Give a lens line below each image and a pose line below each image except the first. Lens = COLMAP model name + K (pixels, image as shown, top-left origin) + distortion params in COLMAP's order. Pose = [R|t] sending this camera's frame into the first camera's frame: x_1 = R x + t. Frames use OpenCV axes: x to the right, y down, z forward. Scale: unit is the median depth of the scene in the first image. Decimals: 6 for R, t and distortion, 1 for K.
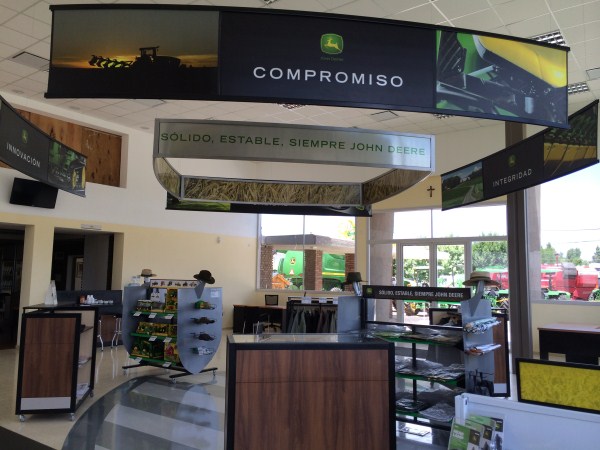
lens RADIAL K [[512.5, 0, 304.4], [0, 512.5, 225.4], [0, 0, 1]] dist [0.087256, -0.108577]
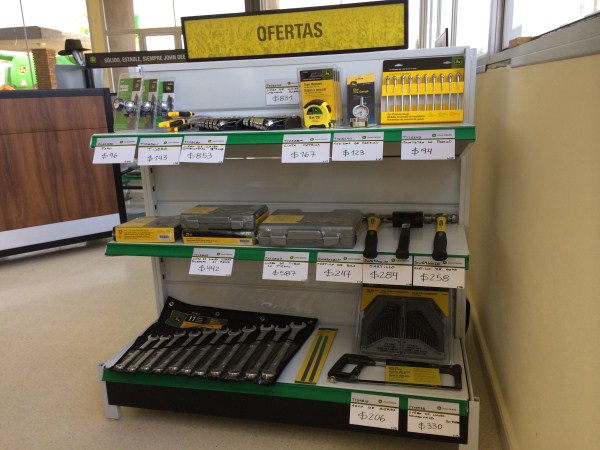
lens RADIAL K [[512.5, 0, 304.4], [0, 512.5, 225.4], [0, 0, 1]] dist [0.087256, -0.108577]
pose [[0.900905, -0.151361, 0.406768, 0.072597], [0.001399, 0.938225, 0.346023, 0.136841], [-0.434014, -0.311165, 0.845463, -0.039919]]
